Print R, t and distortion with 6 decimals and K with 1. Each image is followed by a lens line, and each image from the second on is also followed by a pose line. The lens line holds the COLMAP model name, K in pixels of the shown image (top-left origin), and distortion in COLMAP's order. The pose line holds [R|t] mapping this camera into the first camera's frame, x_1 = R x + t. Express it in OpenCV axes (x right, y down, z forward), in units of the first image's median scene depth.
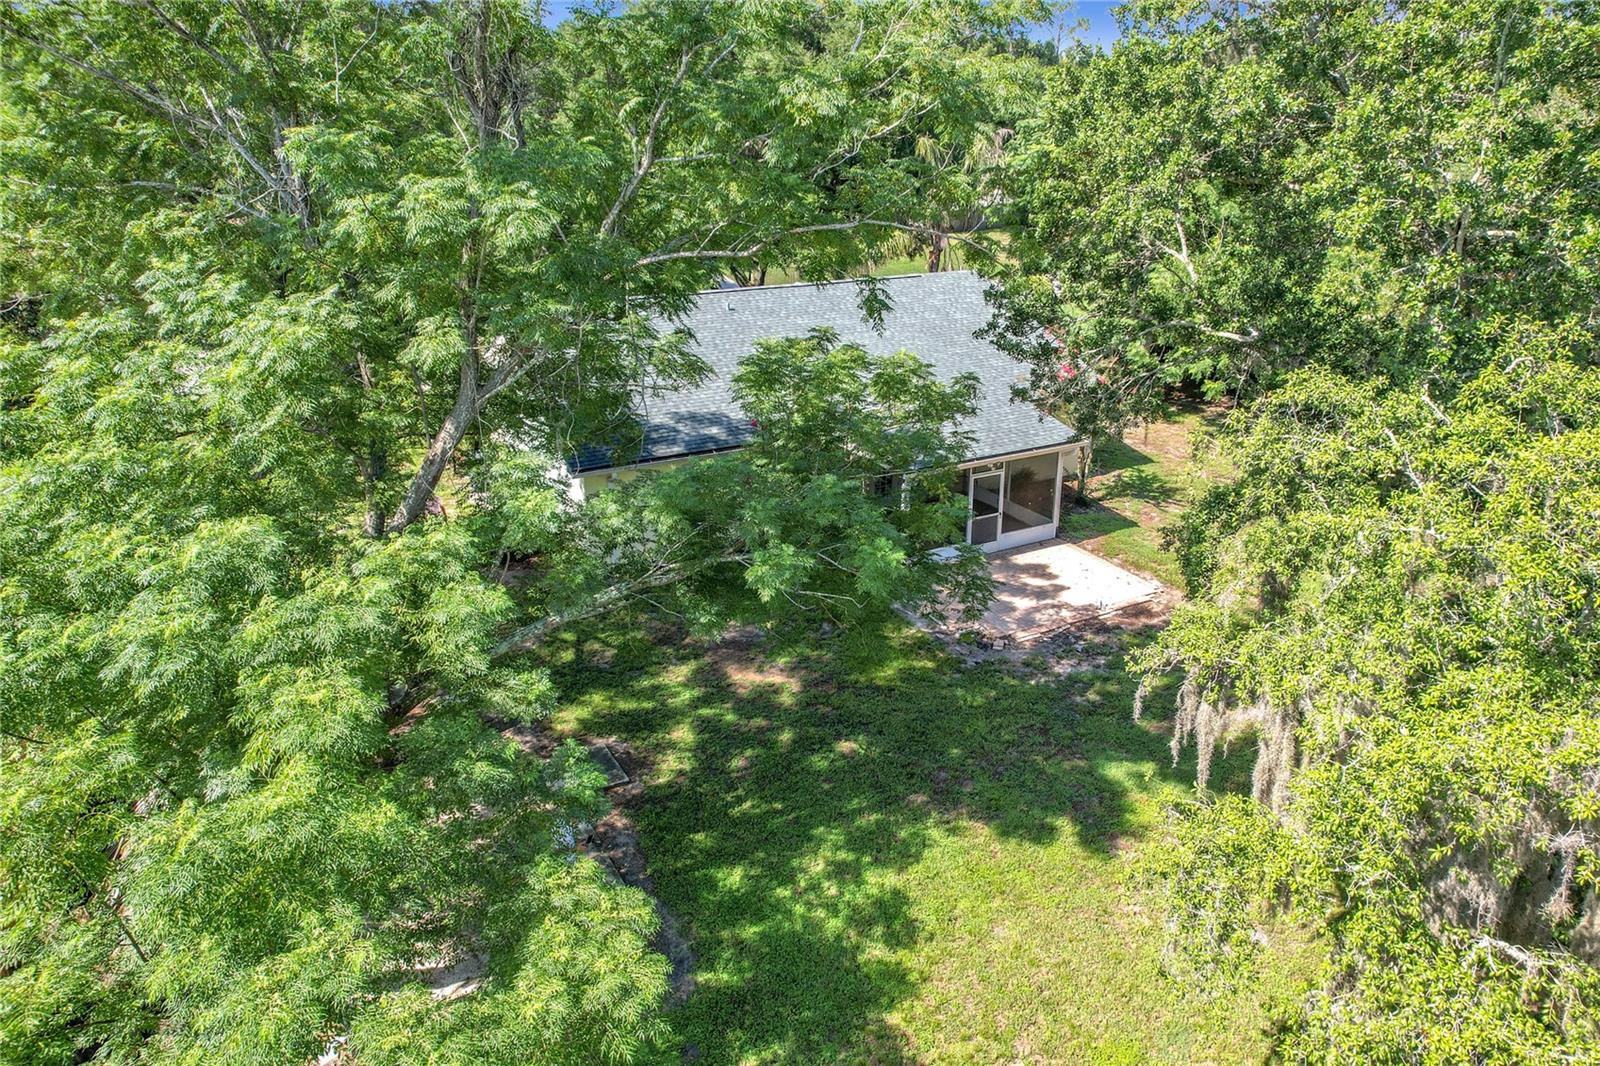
lens RADIAL K [[1034.8, 0, 810.5], [0, 1034.8, 524.6], [0, 0, 1]] dist [-0.080156, 0.076051]
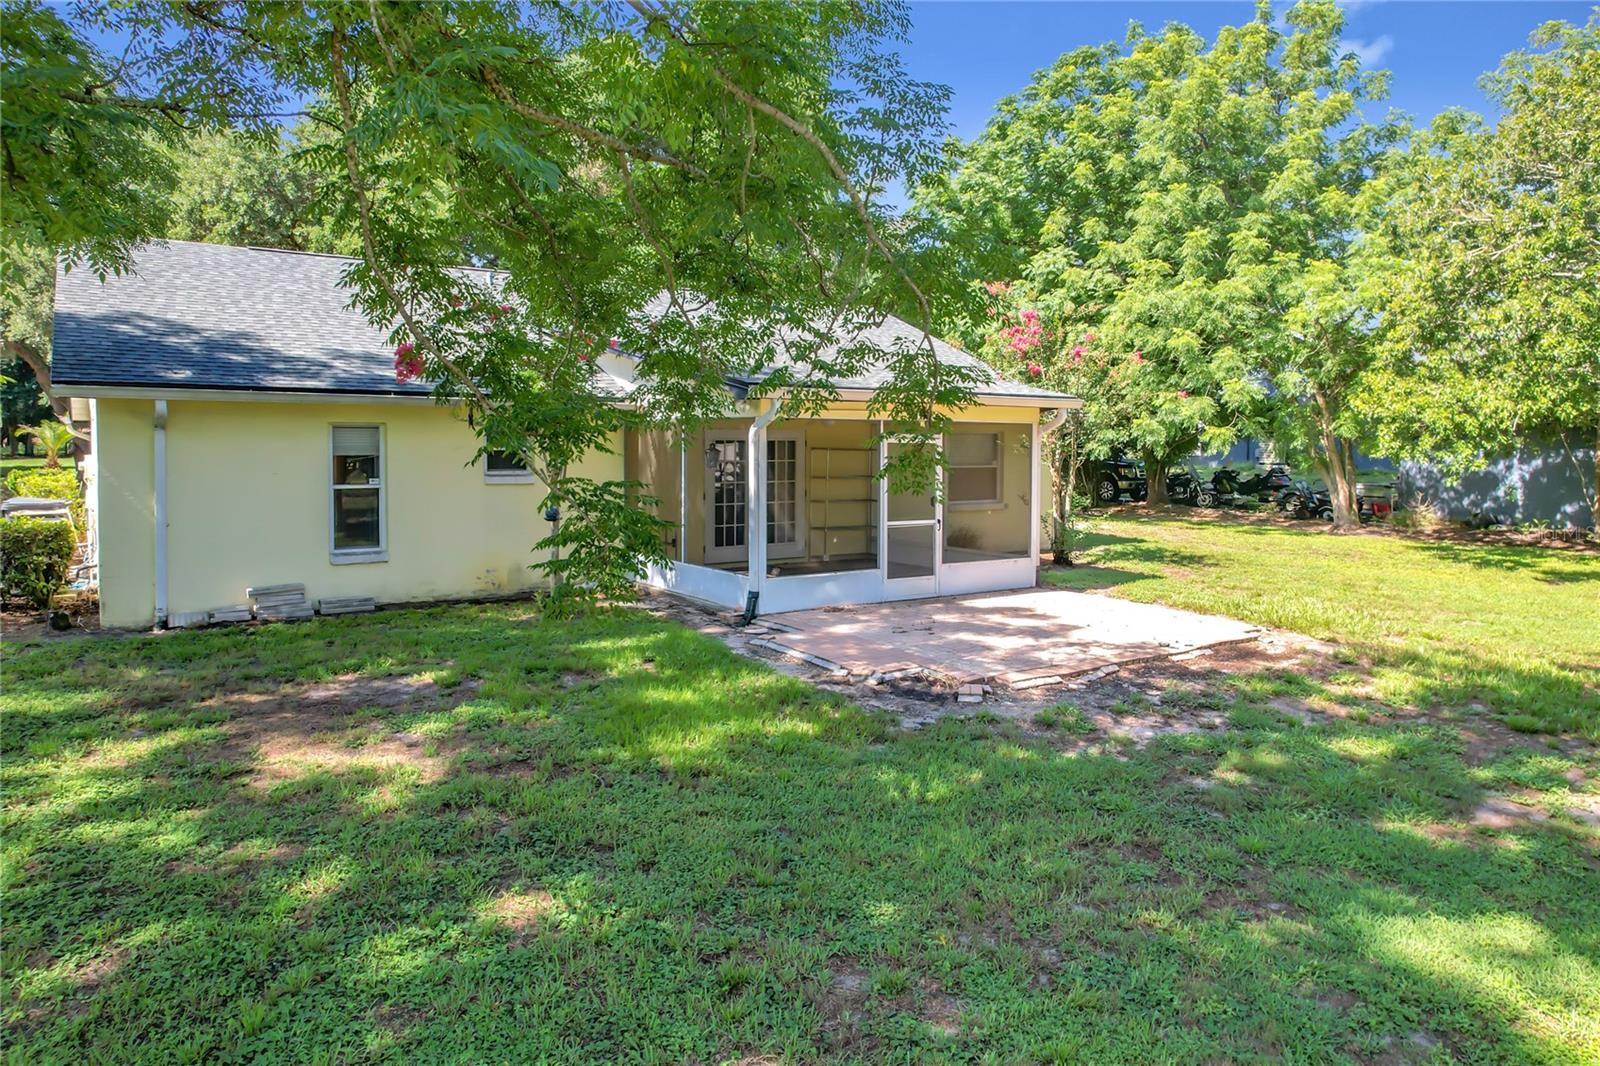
lens RADIAL K [[1034.8, 0, 810.5], [0, 1034.8, 524.6], [0, 0, 1]] dist [-0.080156, 0.076051]
pose [[0.995064, -0.005341, 0.099093, 0.078723], [0.033399, 0.958320, -0.283737, 0.173095], [-0.093448, 0.285646, 0.953768, 0.603849]]
